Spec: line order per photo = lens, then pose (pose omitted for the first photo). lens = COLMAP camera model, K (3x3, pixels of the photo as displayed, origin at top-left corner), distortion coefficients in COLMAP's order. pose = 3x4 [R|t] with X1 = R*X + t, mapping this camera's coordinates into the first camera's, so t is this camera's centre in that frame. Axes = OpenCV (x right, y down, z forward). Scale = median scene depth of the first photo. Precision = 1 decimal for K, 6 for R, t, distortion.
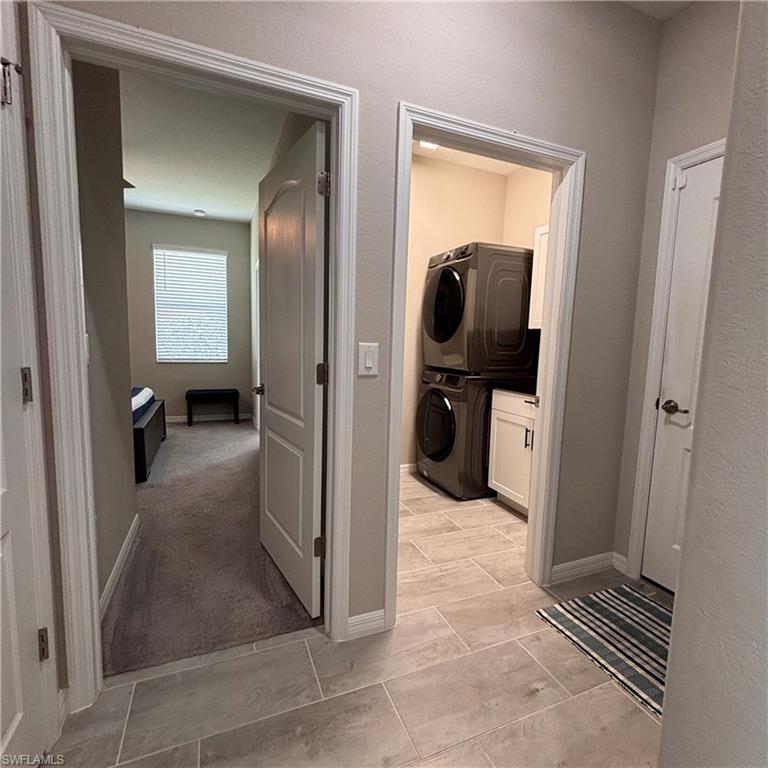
lens RADIAL K [[405.5, 0, 383.7], [0, 405.5, 377.0], [0, 0, 1]] dist [-0.008288, 0.001297]
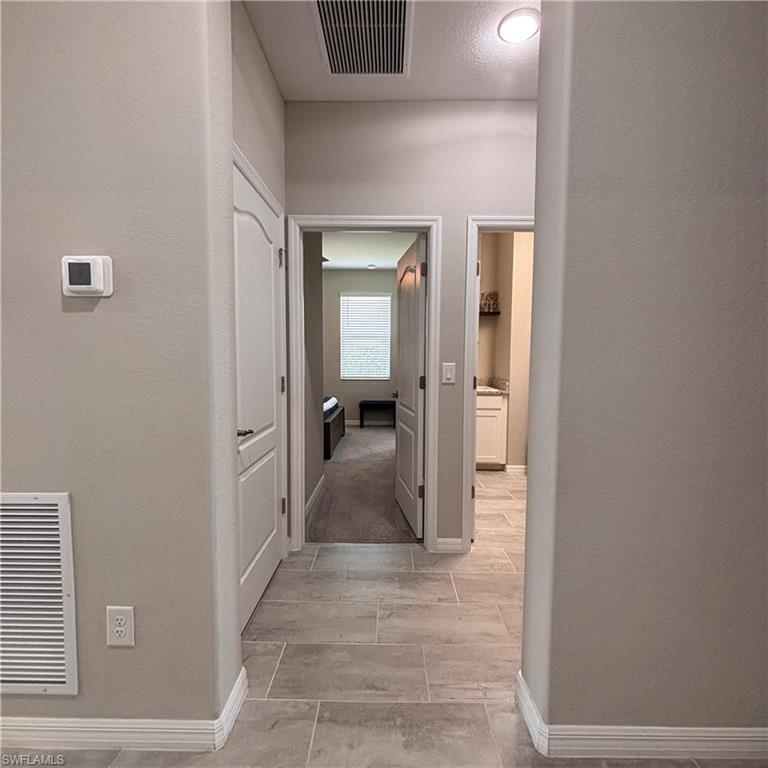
lens RADIAL K [[397.2, 0, 385.2], [0, 397.2, 365.2], [0, 0, 1]] dist [0.000922, -0.000076]
pose [[0.918289, -0.013284, -0.395687, 0.205136], [-0.017588, 0.997082, -0.074290, 0.026793], [0.395519, 0.075179, 0.915376, -0.320913]]
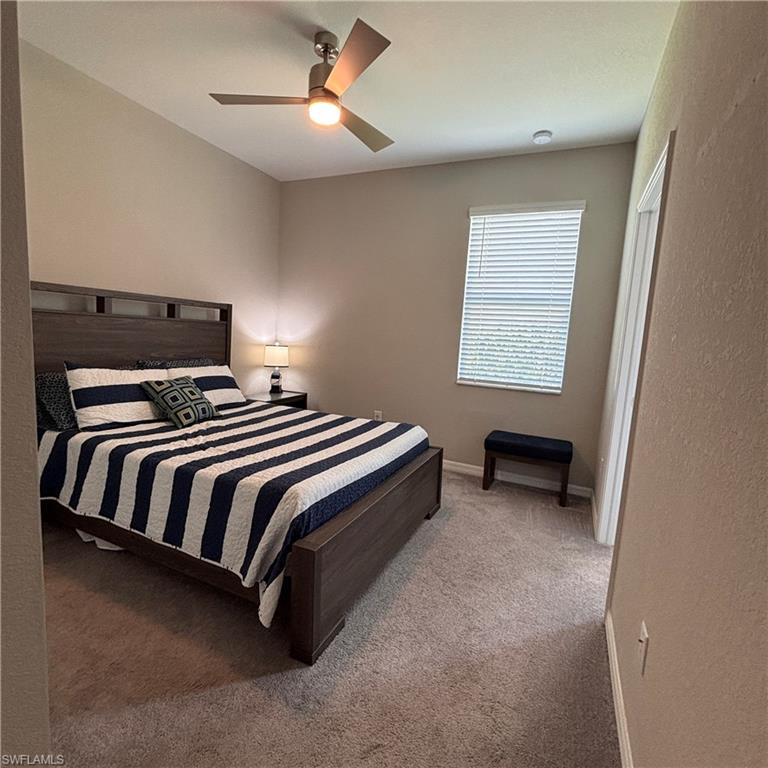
lens RADIAL K [[422.2, 0, 386.6], [0, 422.2, 386.7], [0, 0, 1]] dist [0.022216, -0.000250]
pose [[0.694995, 0.102745, -0.711635, -0.281852], [-0.110646, 0.993231, 0.035343, -0.089712], [0.710450, 0.054176, 0.701660, 0.884322]]
